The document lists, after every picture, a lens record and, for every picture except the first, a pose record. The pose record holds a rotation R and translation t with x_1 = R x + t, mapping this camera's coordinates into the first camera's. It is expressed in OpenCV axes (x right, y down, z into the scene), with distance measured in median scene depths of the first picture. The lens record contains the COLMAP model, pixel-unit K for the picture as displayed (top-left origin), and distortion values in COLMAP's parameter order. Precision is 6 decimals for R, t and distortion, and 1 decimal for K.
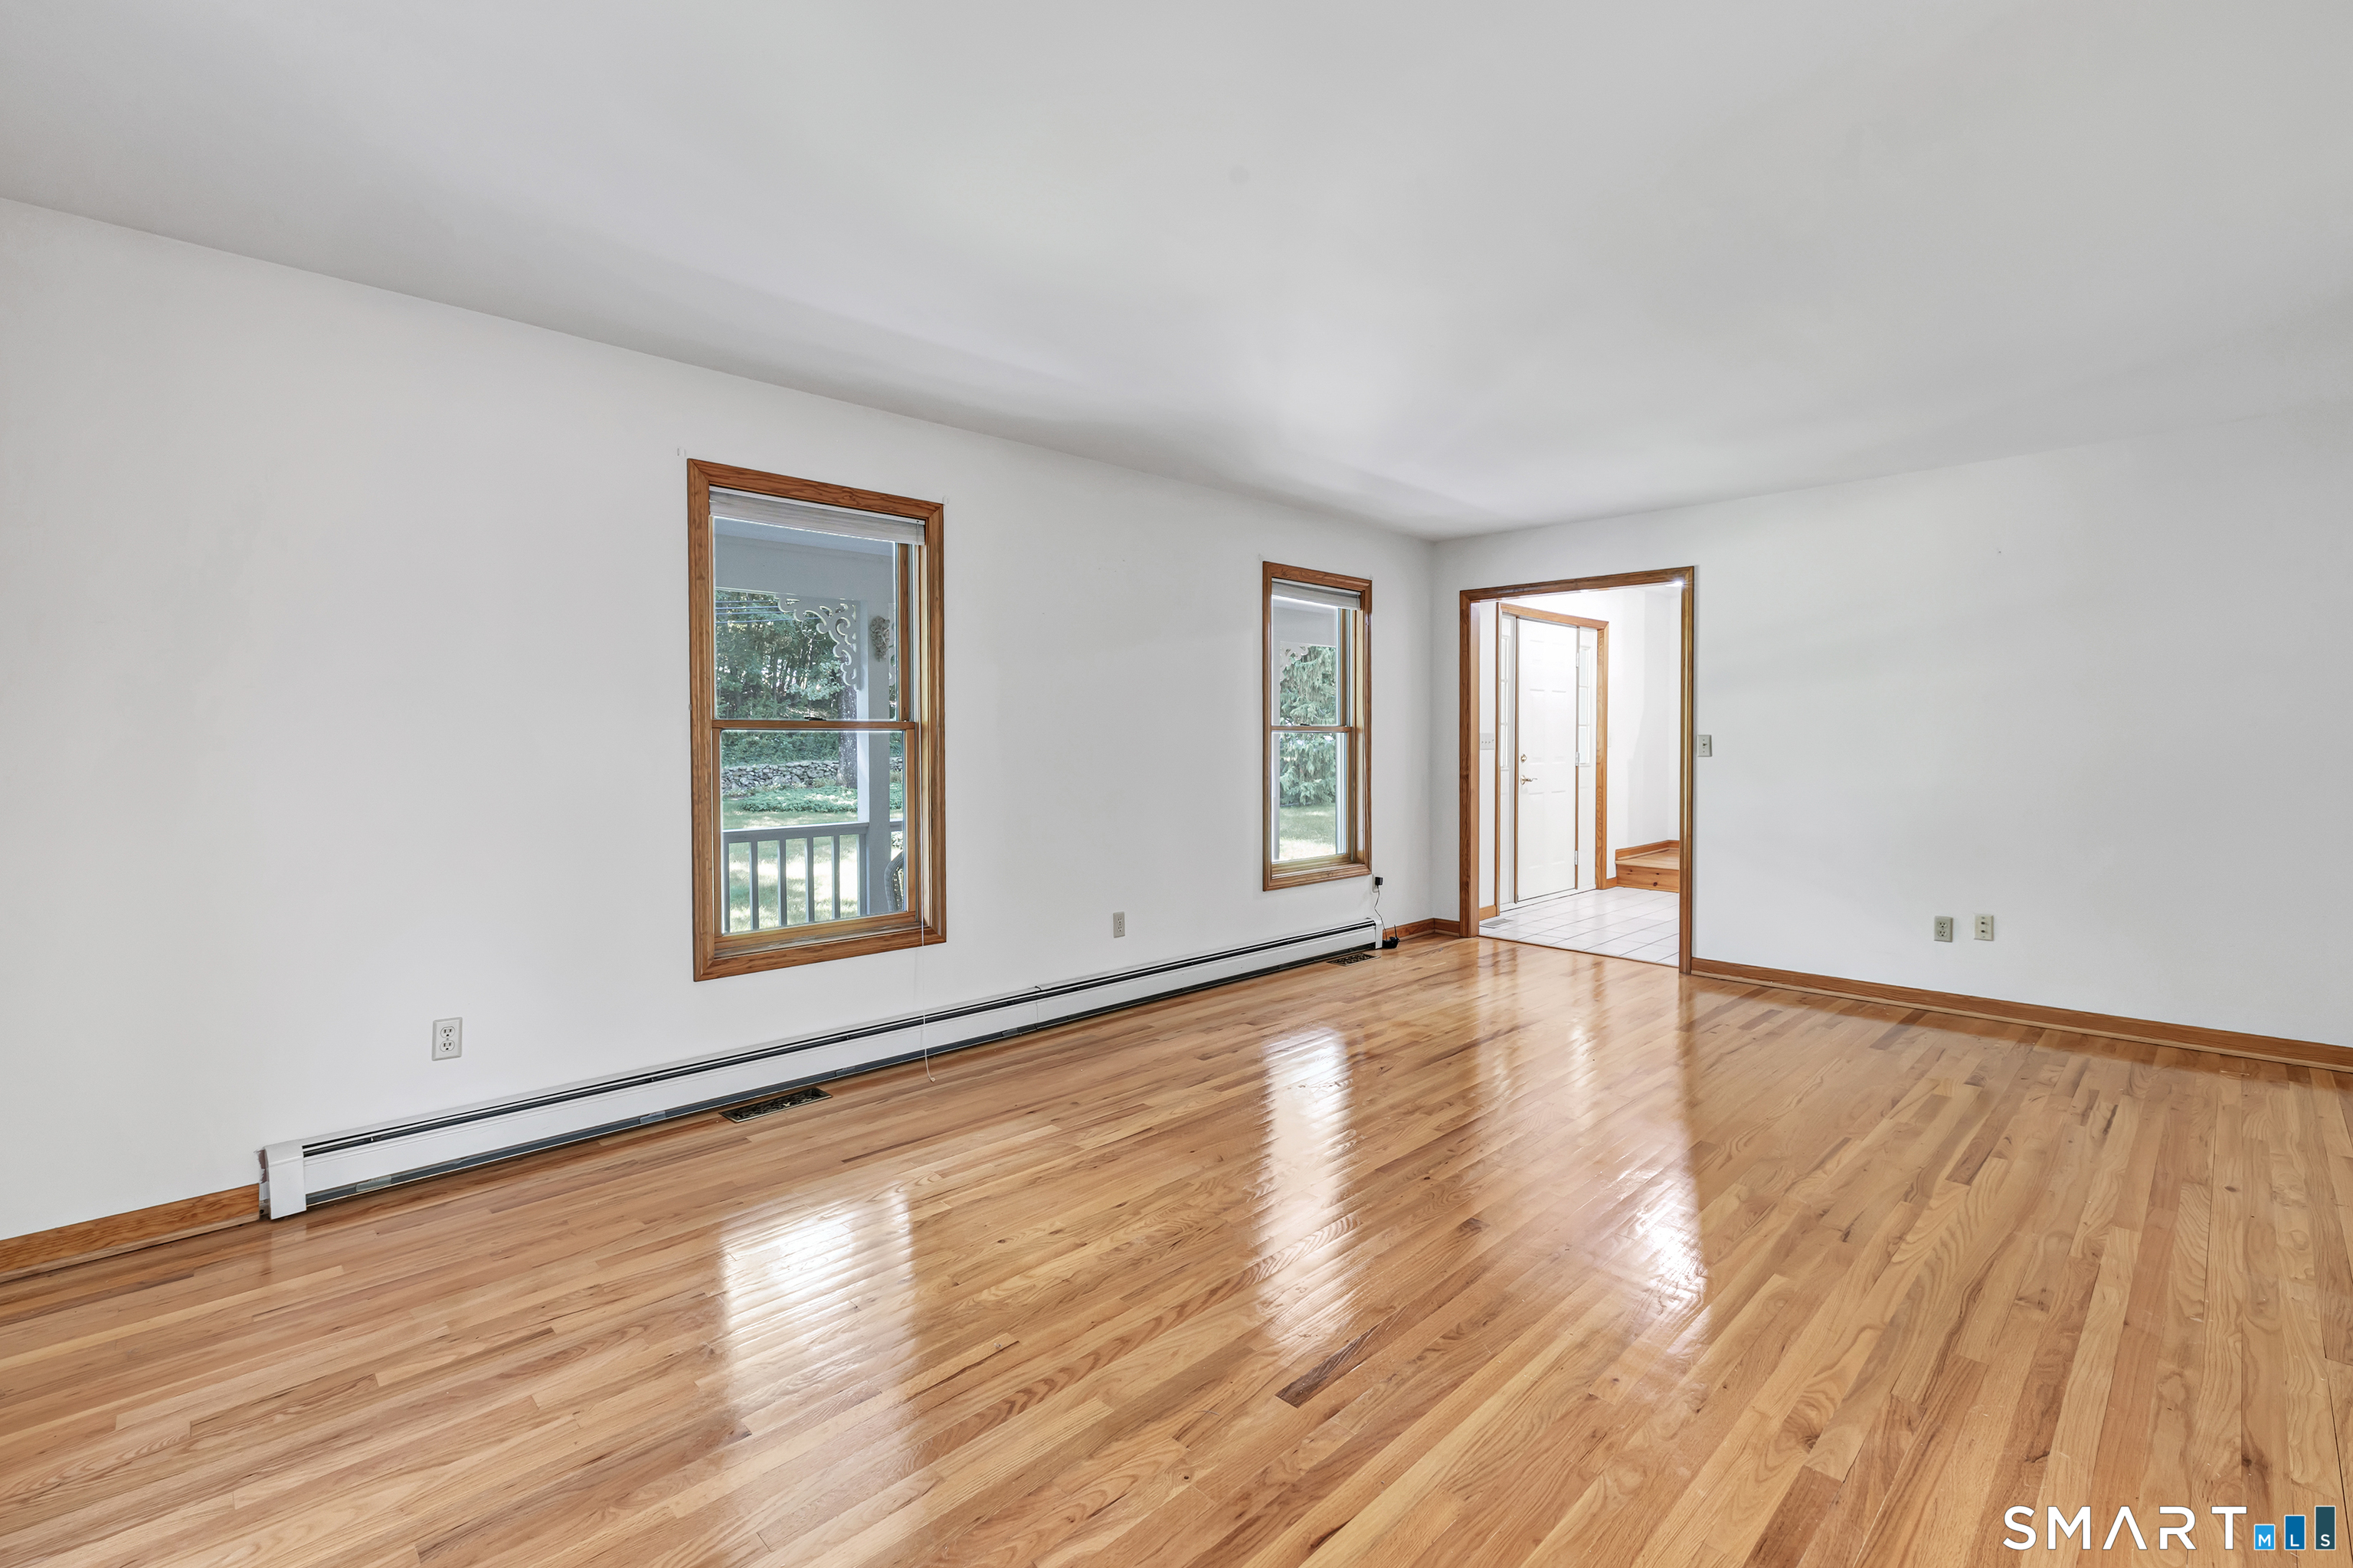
lens RADIAL K [[1044.5, 0, 1177.6], [0, 1044.5, 750.0], [0, 0, 1]] dist [-0.001516, -0.000532]
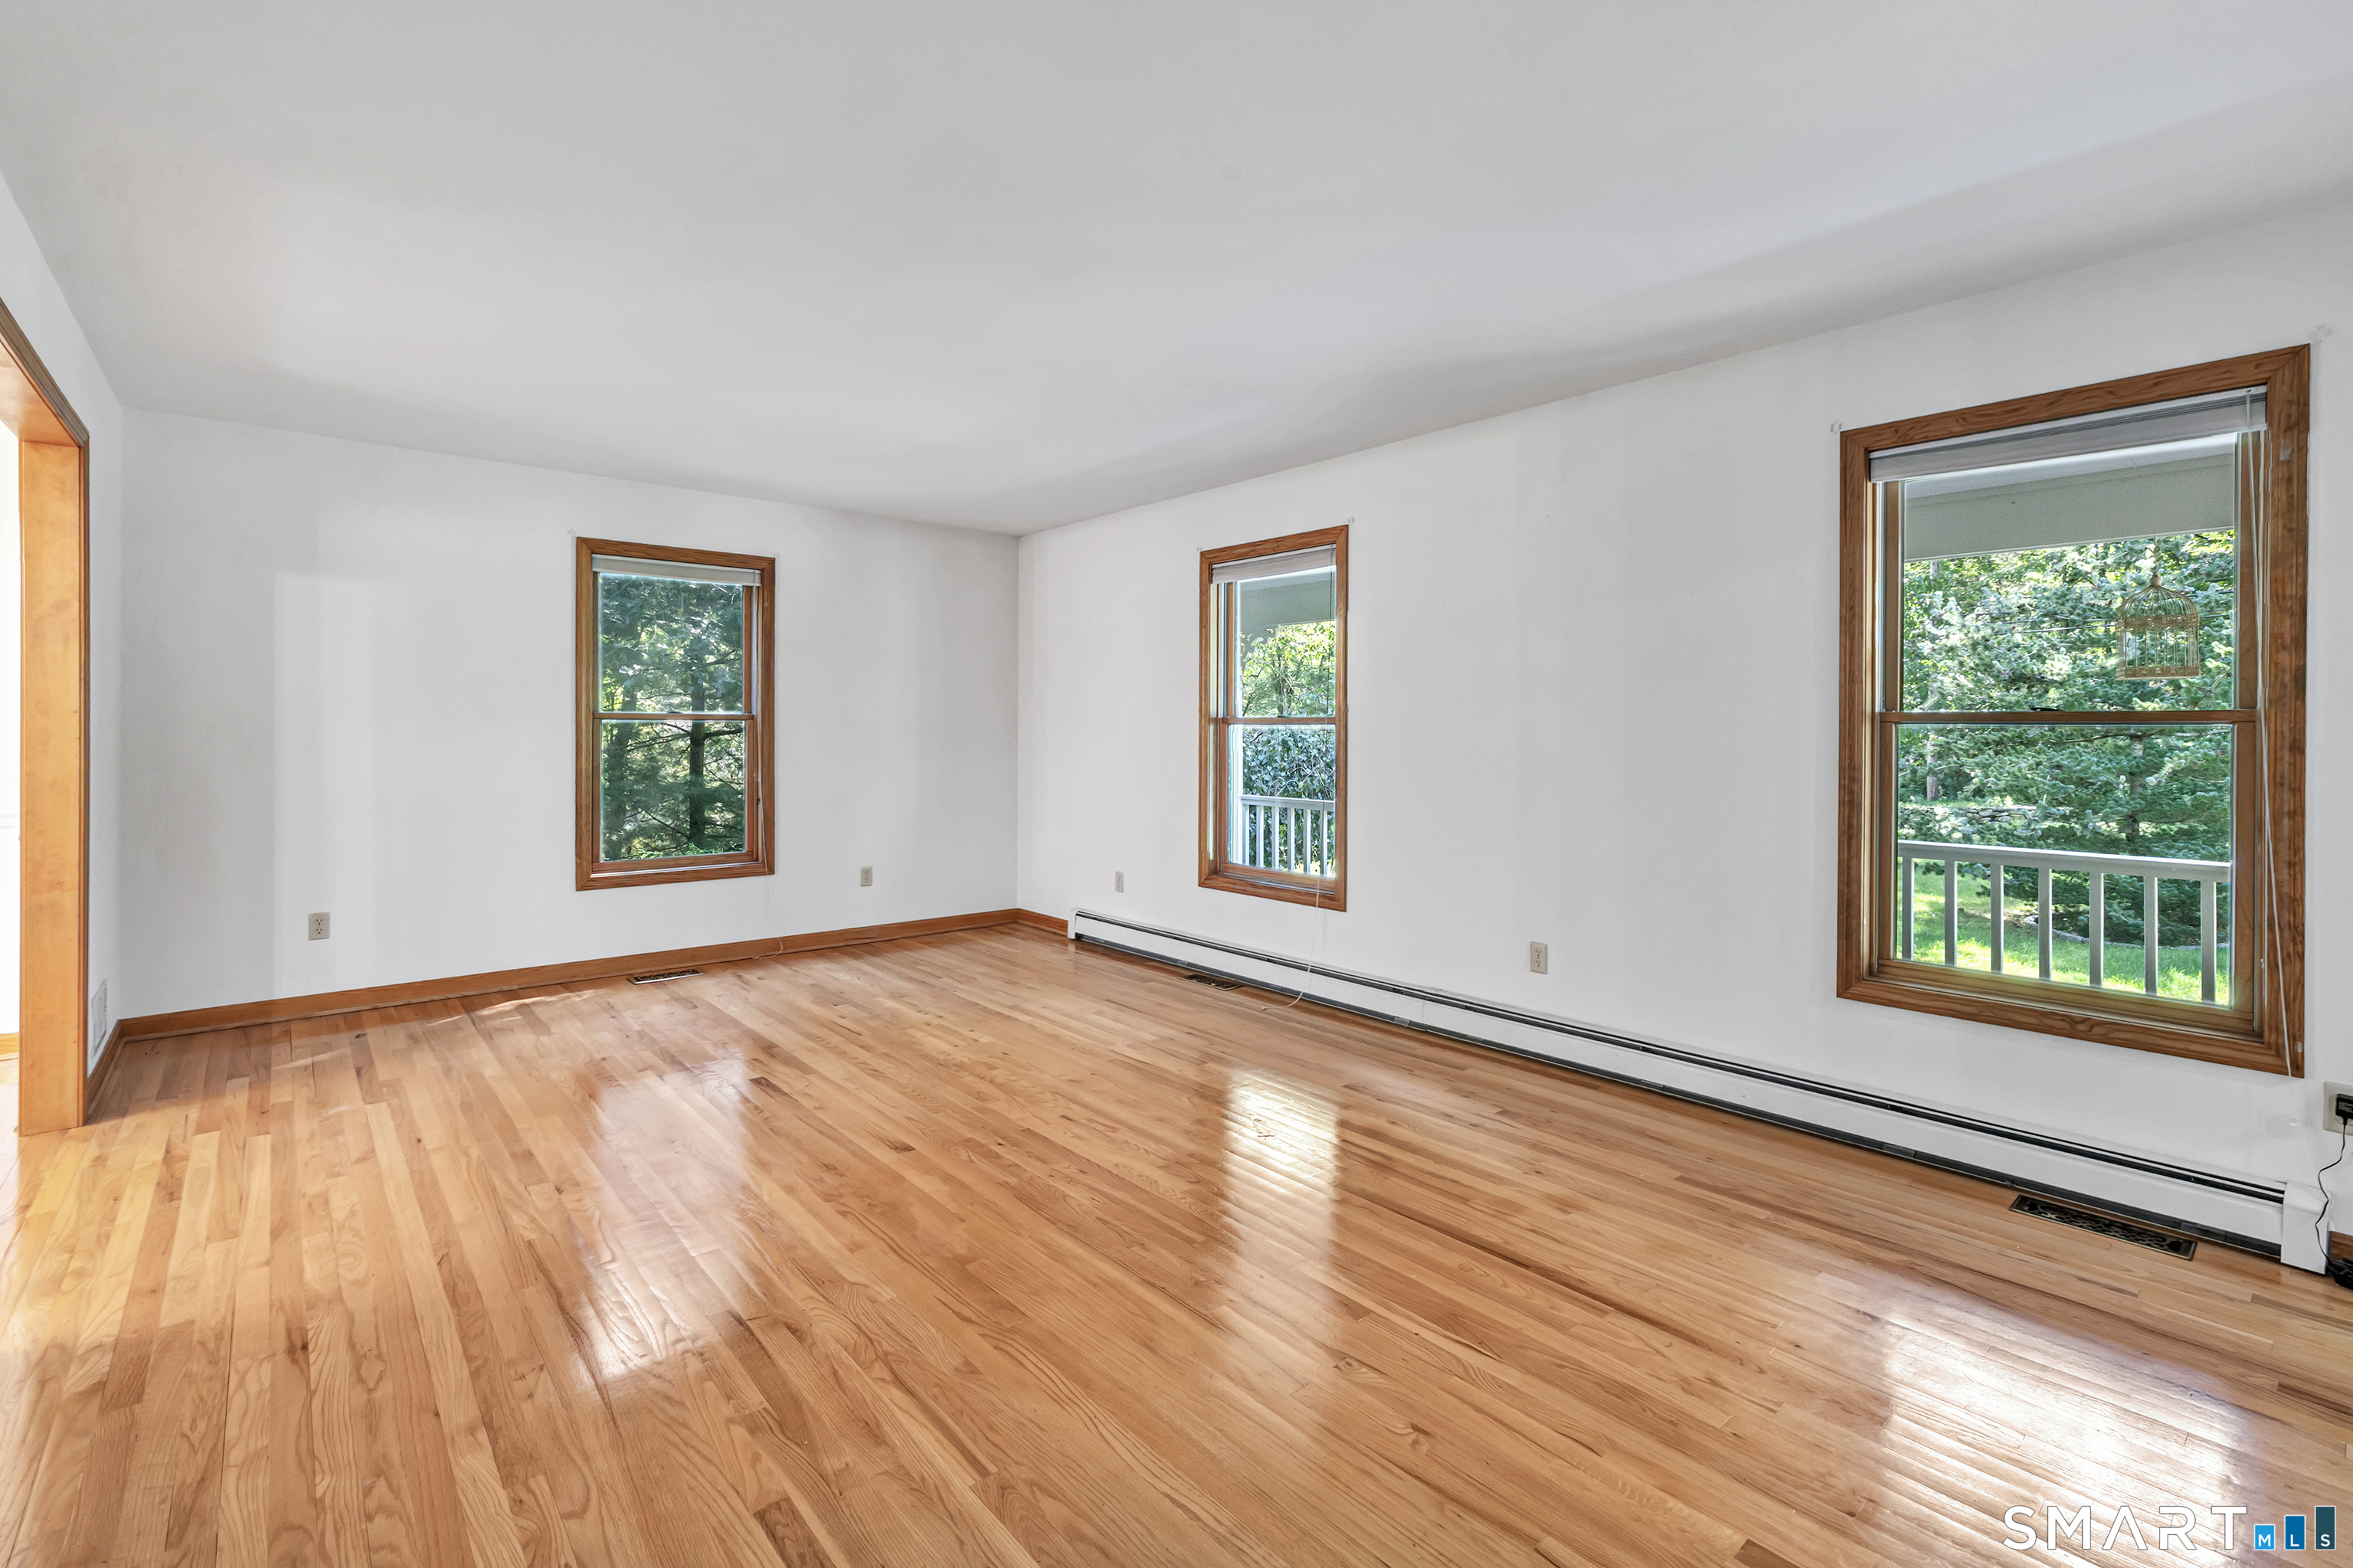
lens RADIAL K [[1044.5, 0, 1177.6], [0, 1044.5, 750.0], [0, 0, 1]] dist [-0.001516, -0.000532]
pose [[-0.059392, 0.021242, -0.998009, 1.176049], [-0.016513, 0.999616, 0.022259, -0.020091], [0.998098, 0.017802, -0.059019, 1.127760]]
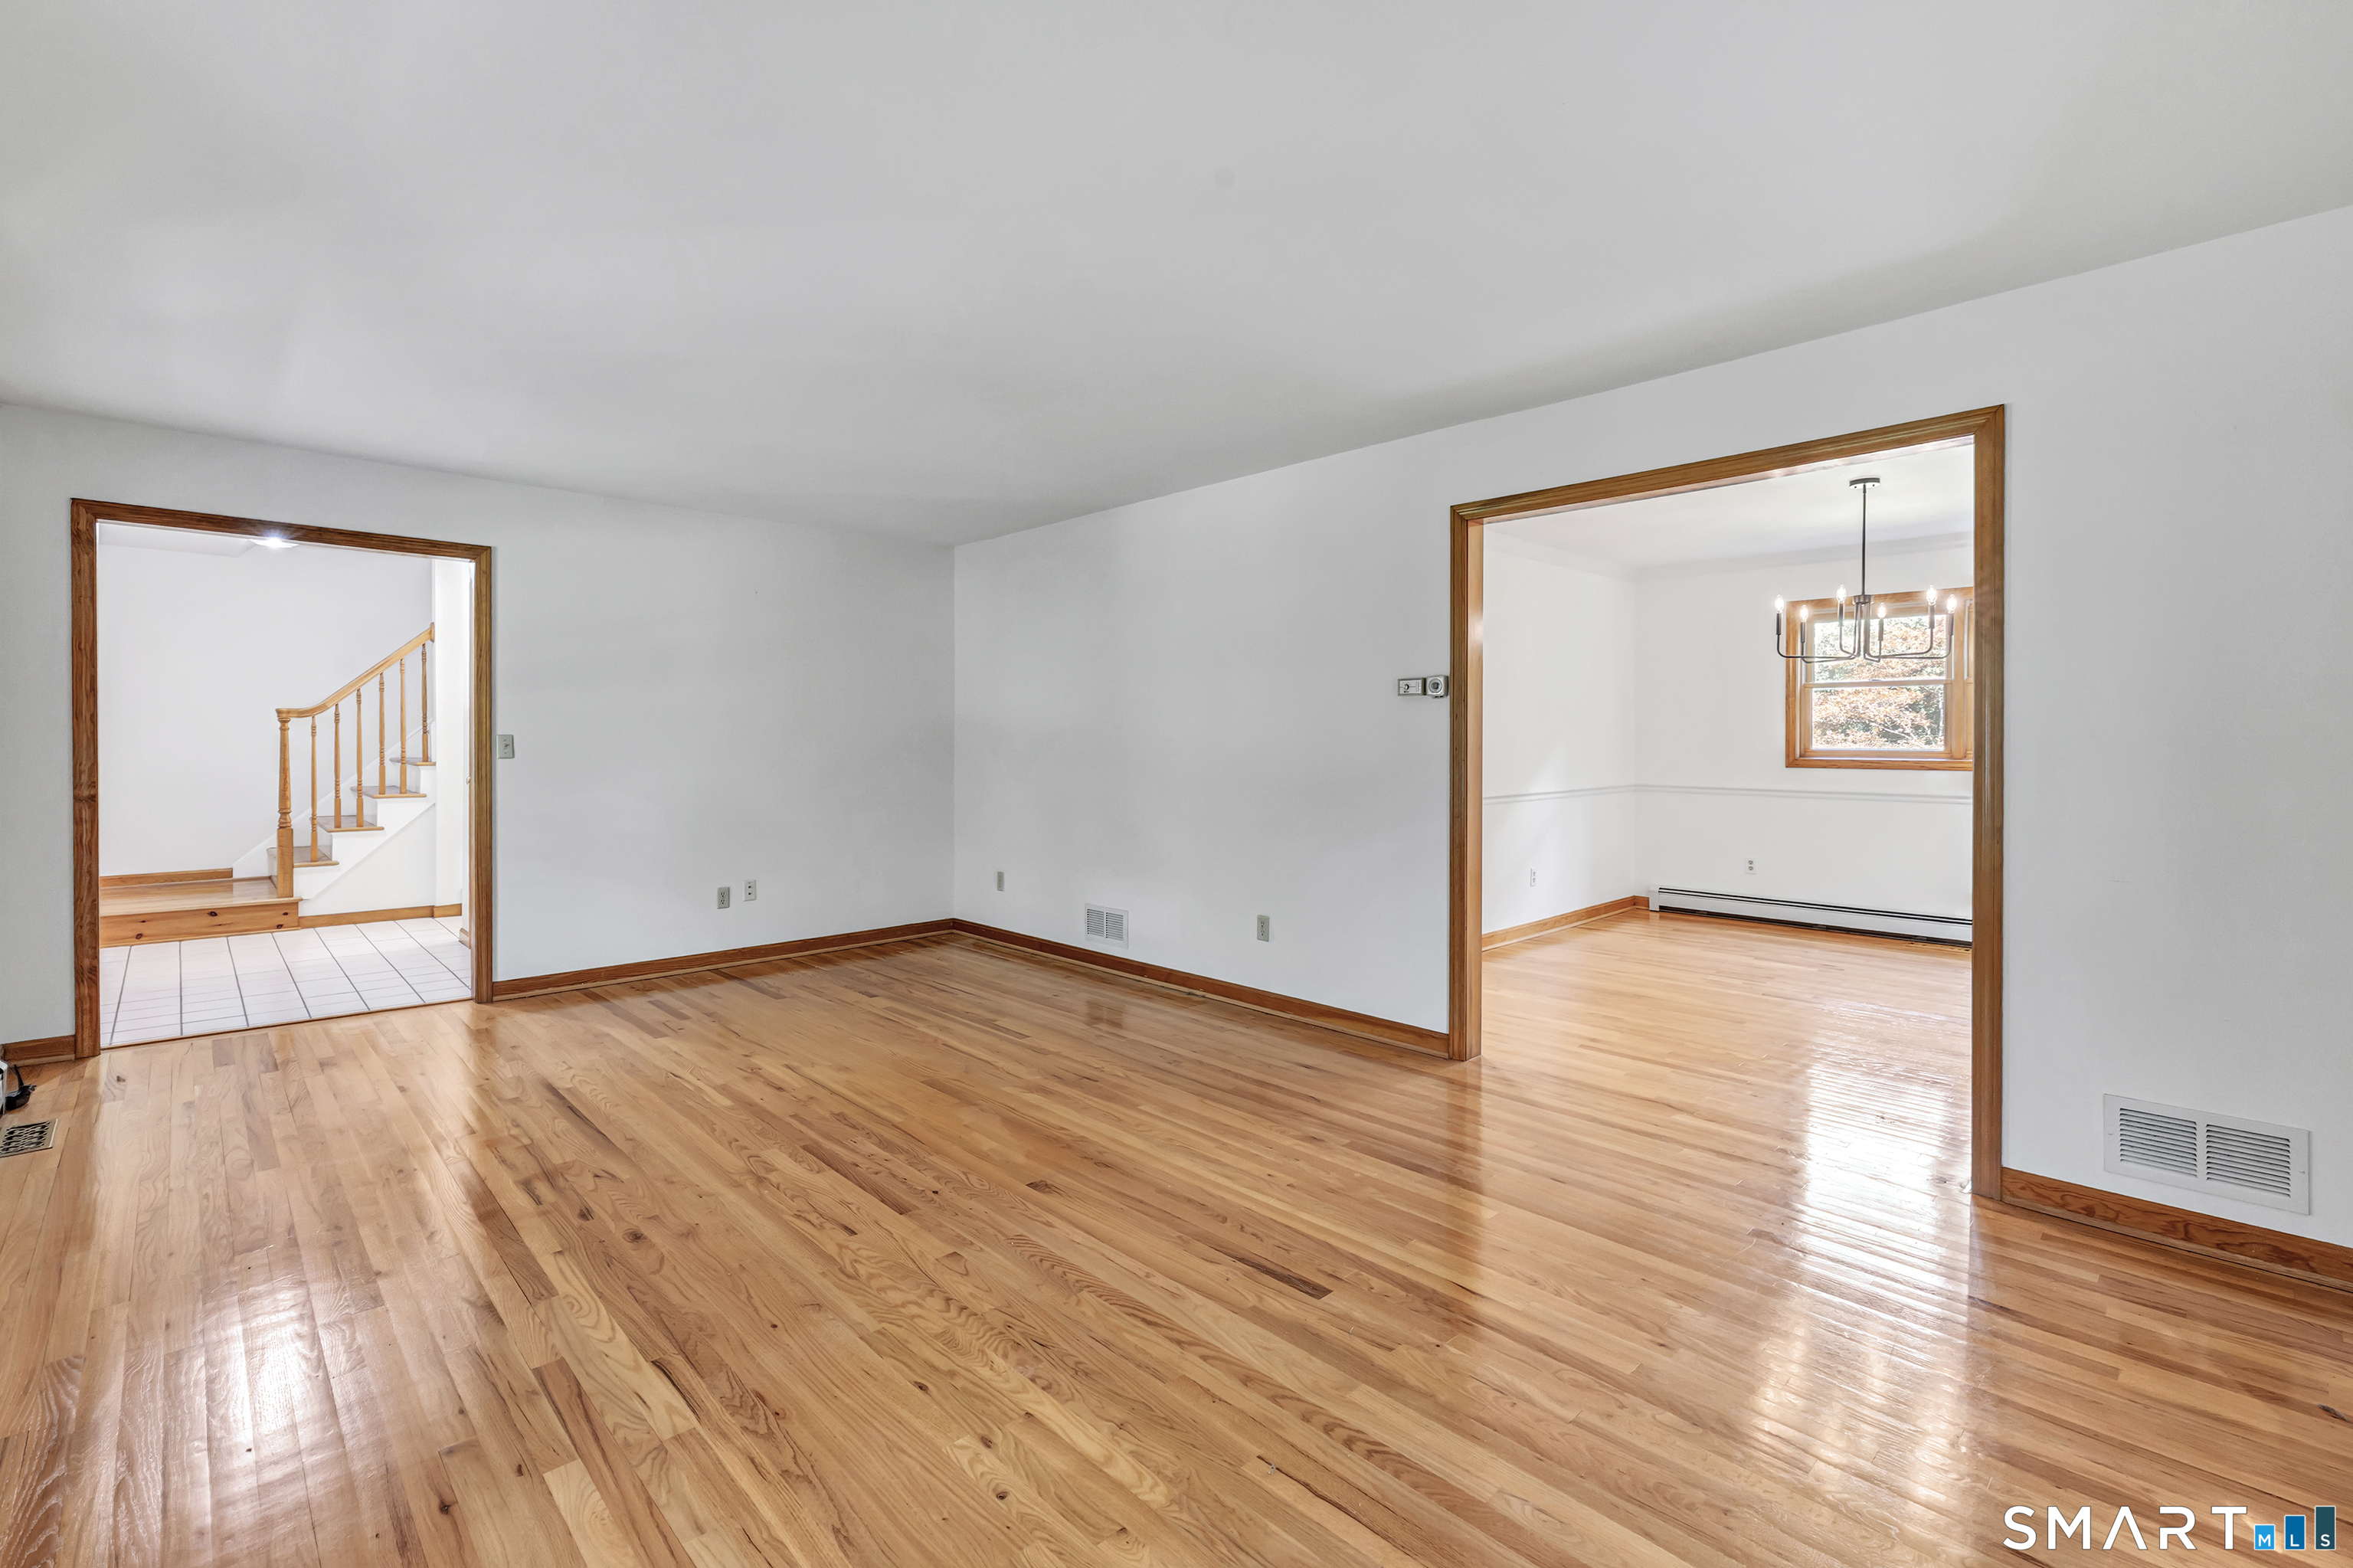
lens RADIAL K [[1033.0, 0, 1150.5], [0, 1033.0, 751.1], [0, 0, 1]] dist [-0.000610, 0.000610]
pose [[0.028463, -0.010831, 0.999536, -0.651870], [0.006627, 0.999921, 0.010647, -0.010199], [-0.999573, 0.006321, 0.028533, 0.700016]]
